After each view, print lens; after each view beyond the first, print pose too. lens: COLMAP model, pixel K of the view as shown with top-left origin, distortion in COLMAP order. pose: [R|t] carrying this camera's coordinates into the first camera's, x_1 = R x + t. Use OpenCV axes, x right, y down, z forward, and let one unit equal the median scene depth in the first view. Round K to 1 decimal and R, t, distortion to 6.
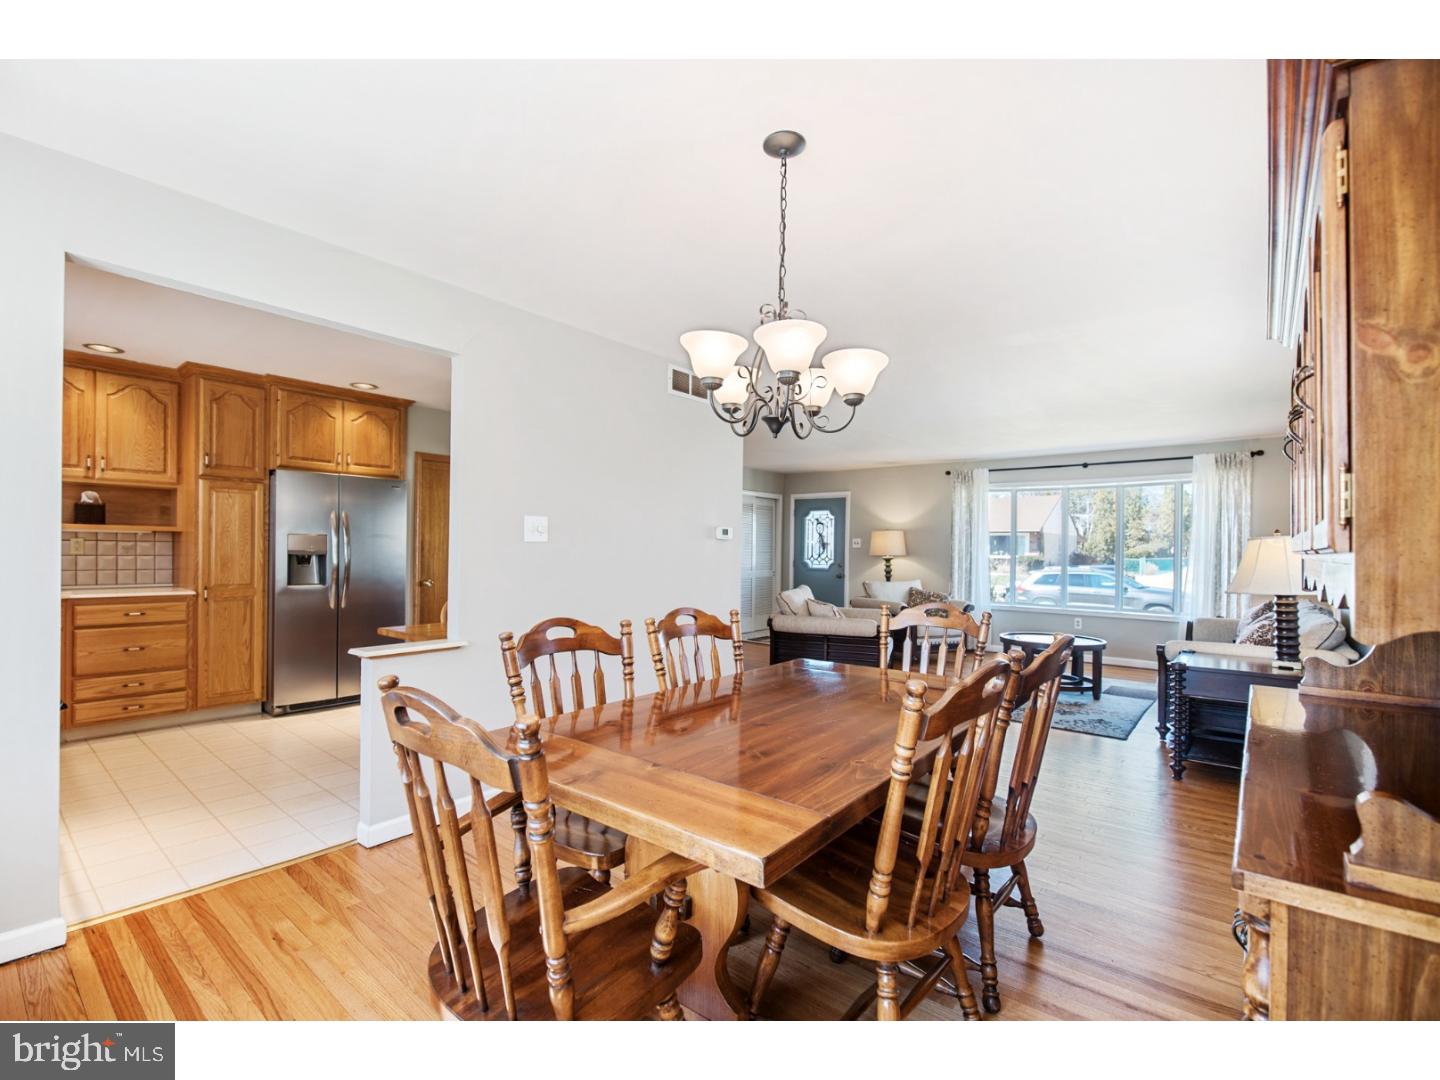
lens RADIAL K [[657.7, 0, 719.5], [0, 657.7, 564.4], [0, 0, 1]] dist [0.000032, -0.000001]
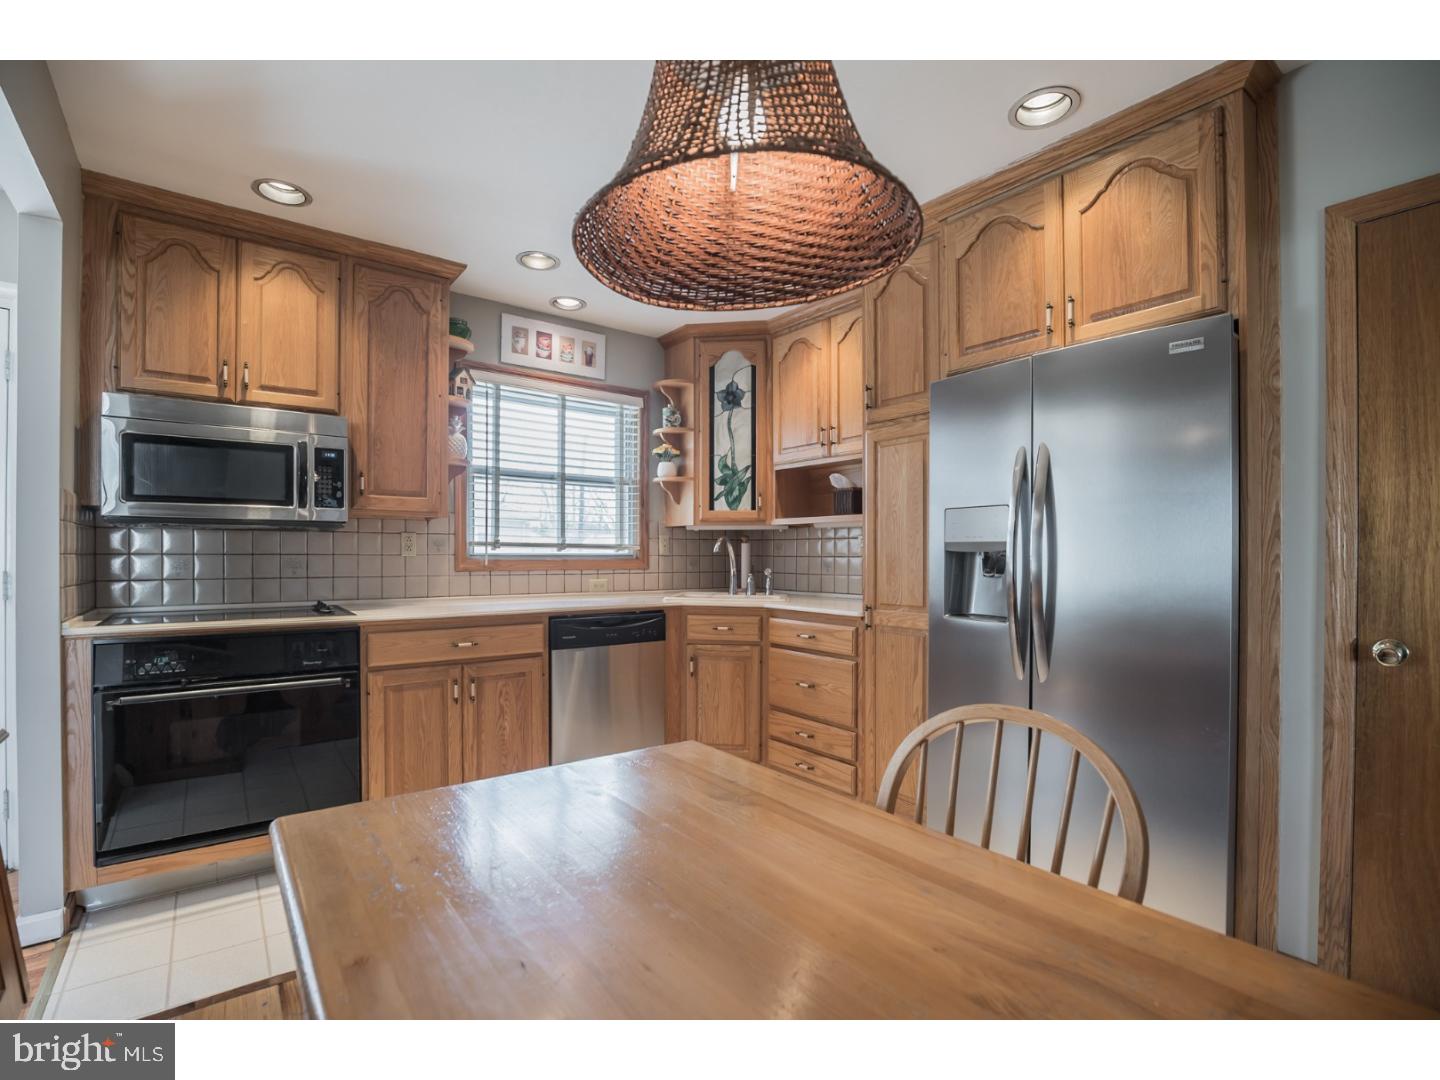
lens RADIAL K [[684.8, 0, 720.0], [0, 684.8, 540.0], [0, 0, 1]] dist [-0.001132, -0.000124]
pose [[-0.234907, -0.020846, -0.971794, -0.120314], [-0.007381, 0.999779, -0.019662, -0.012284], [0.971990, 0.002554, -0.235009, 0.948547]]
